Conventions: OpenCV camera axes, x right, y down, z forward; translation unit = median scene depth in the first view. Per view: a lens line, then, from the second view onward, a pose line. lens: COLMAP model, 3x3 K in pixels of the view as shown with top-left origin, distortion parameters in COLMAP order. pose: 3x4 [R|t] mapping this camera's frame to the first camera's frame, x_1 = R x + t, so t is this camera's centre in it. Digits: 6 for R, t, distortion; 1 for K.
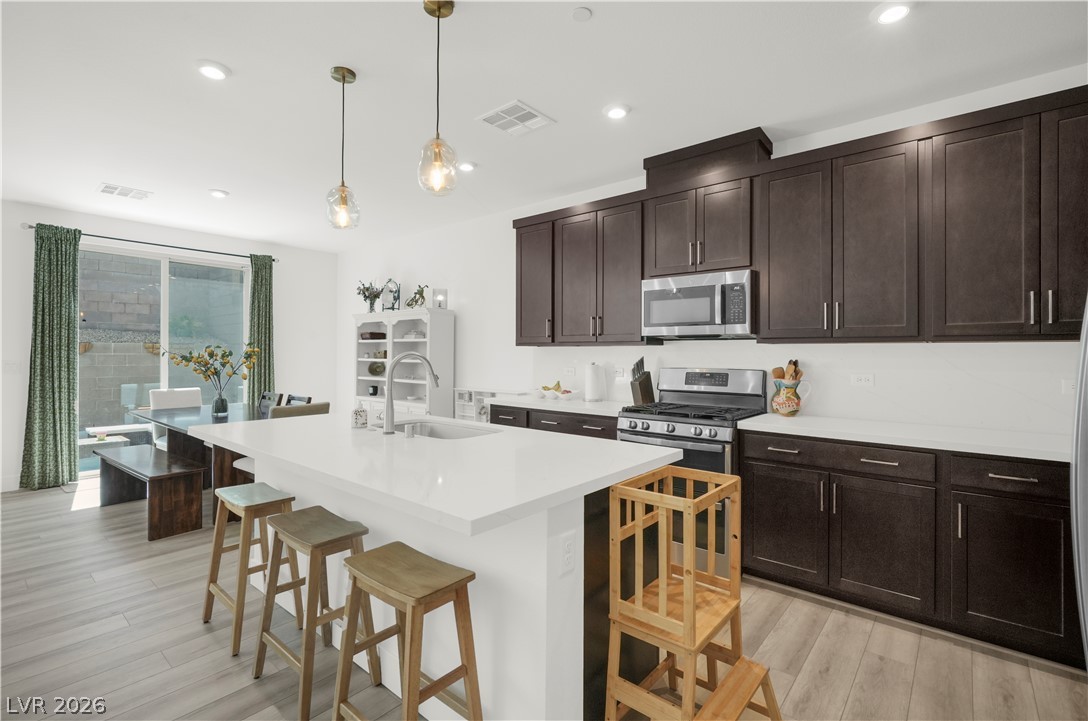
lens RADIAL K [[499.8, 0, 541.2], [0, 499.8, 351.4], [0, 0, 1]] dist [-0.007249, 0.003406]
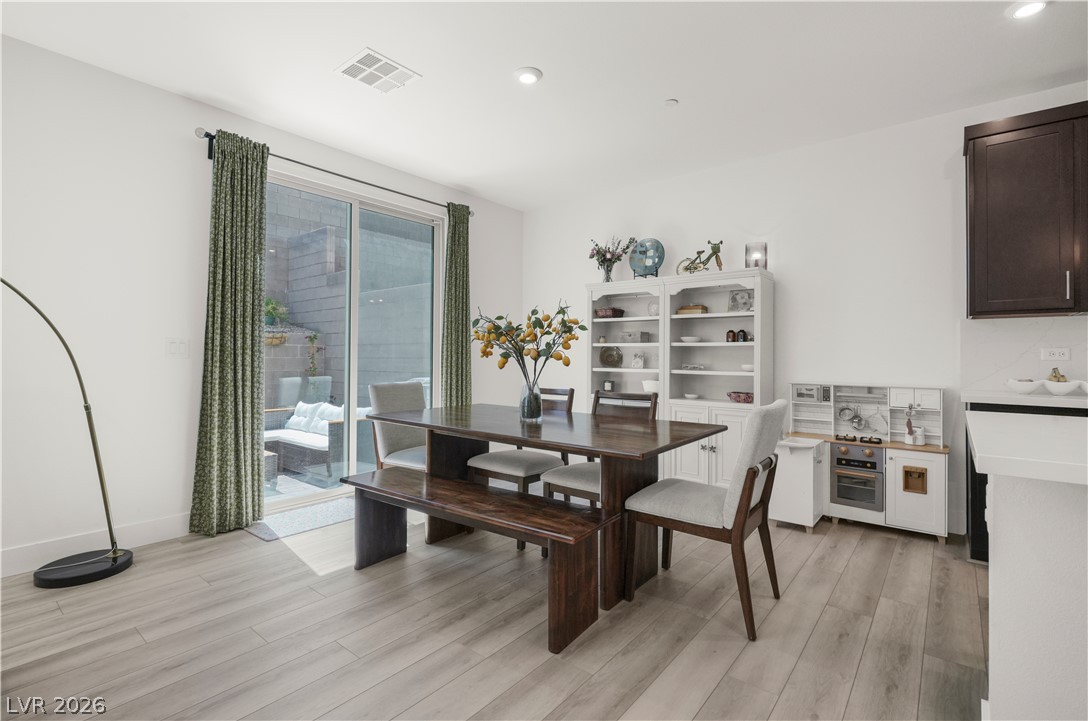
lens RADIAL K [[499.8, 0, 542.4], [0, 499.8, 349.7], [0, 0, 1]] dist [-0.007249, 0.003406]
pose [[0.999698, 0.002230, 0.024483, -0.588123], [-0.002041, 0.999968, -0.007734, 0.037460], [-0.024500, 0.007681, 0.999670, 0.327019]]
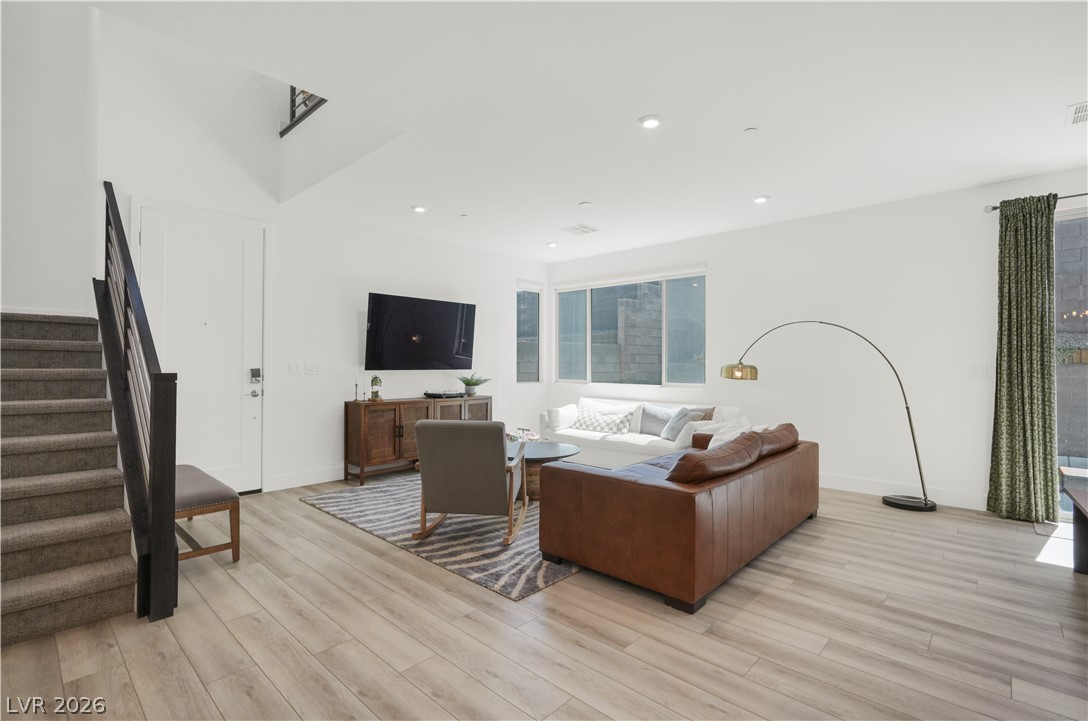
lens RADIAL K [[499.8, 0, 539.4], [0, 499.8, 359.9], [0, 0, 1]] dist [-0.007249, 0.003406]
pose [[-0.049245, -0.015559, -0.998666, -0.131418], [-0.001356, 0.999879, -0.015511, 0.025158], [0.998786, 0.000590, -0.049260, 0.254047]]
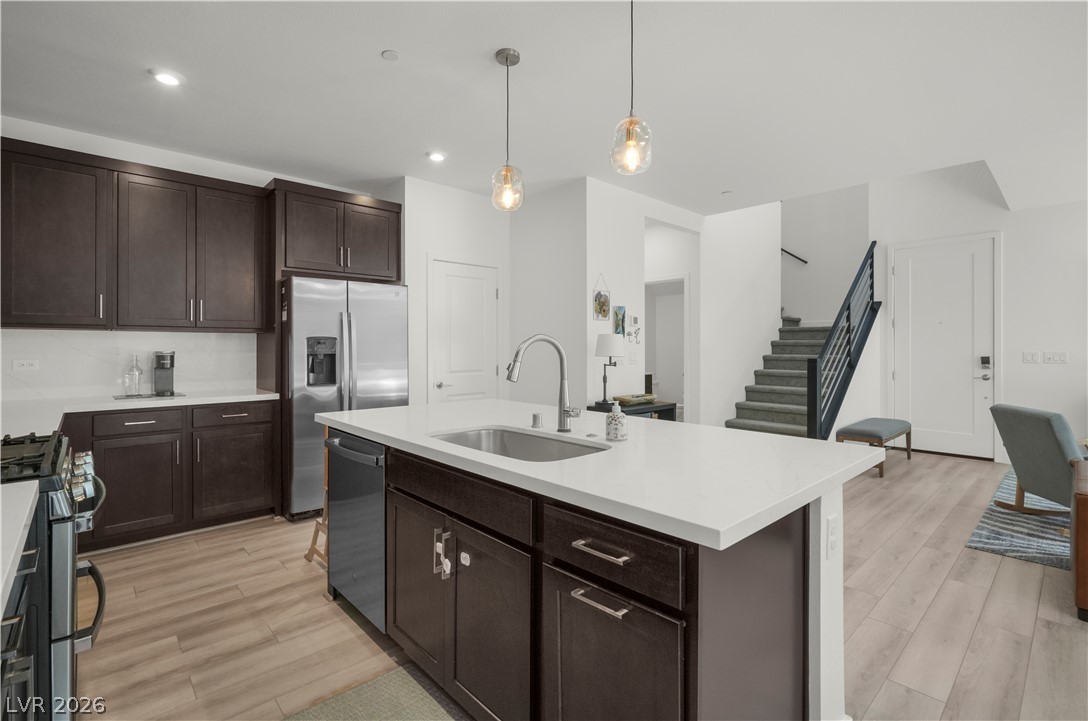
lens RADIAL K [[499.8, 0, 541.2], [0, 499.8, 348.0], [0, 0, 1]] dist [-0.007249, 0.003406]
pose [[-0.992956, -0.002989, 0.118448, -0.183831], [-0.003173, 0.999994, -0.001366, 0.012932], [-0.118443, -0.001733, -0.992959, 0.927894]]
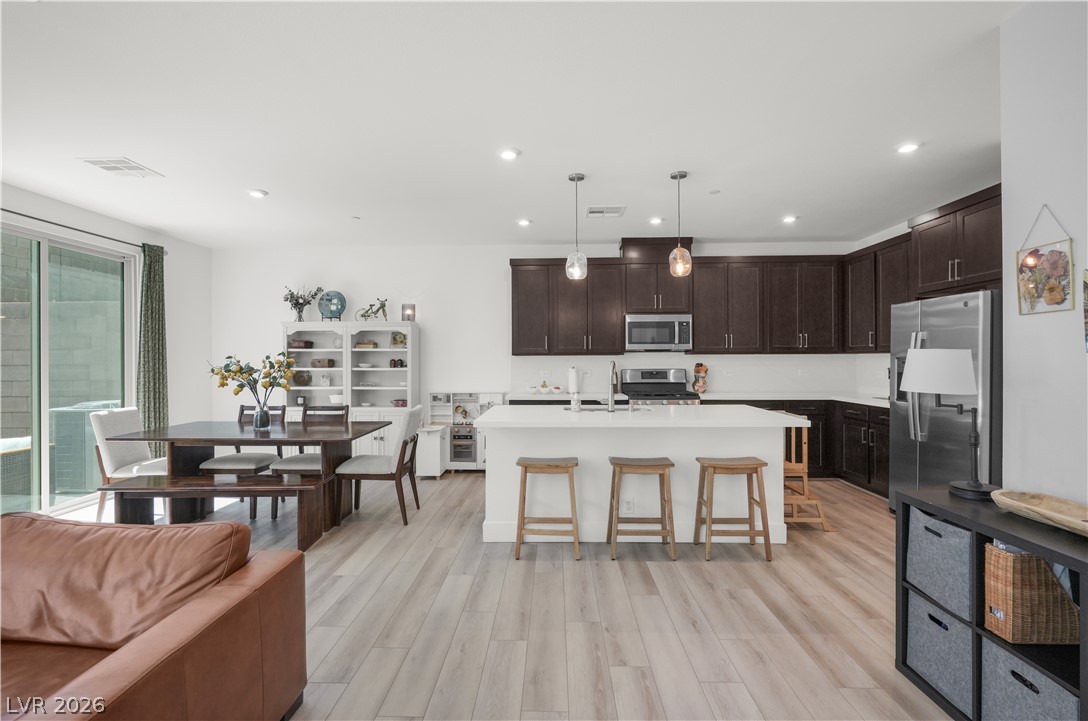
lens RADIAL K [[499.8, 0, 540.0], [0, 499.8, 358.5], [0, 0, 1]] dist [-0.007249, 0.003406]
pose [[0.779423, -0.006056, 0.626468, -0.751506], [0.004816, 0.999982, 0.003676, -0.007068], [-0.626479, 0.000152, 0.779438, -0.058697]]
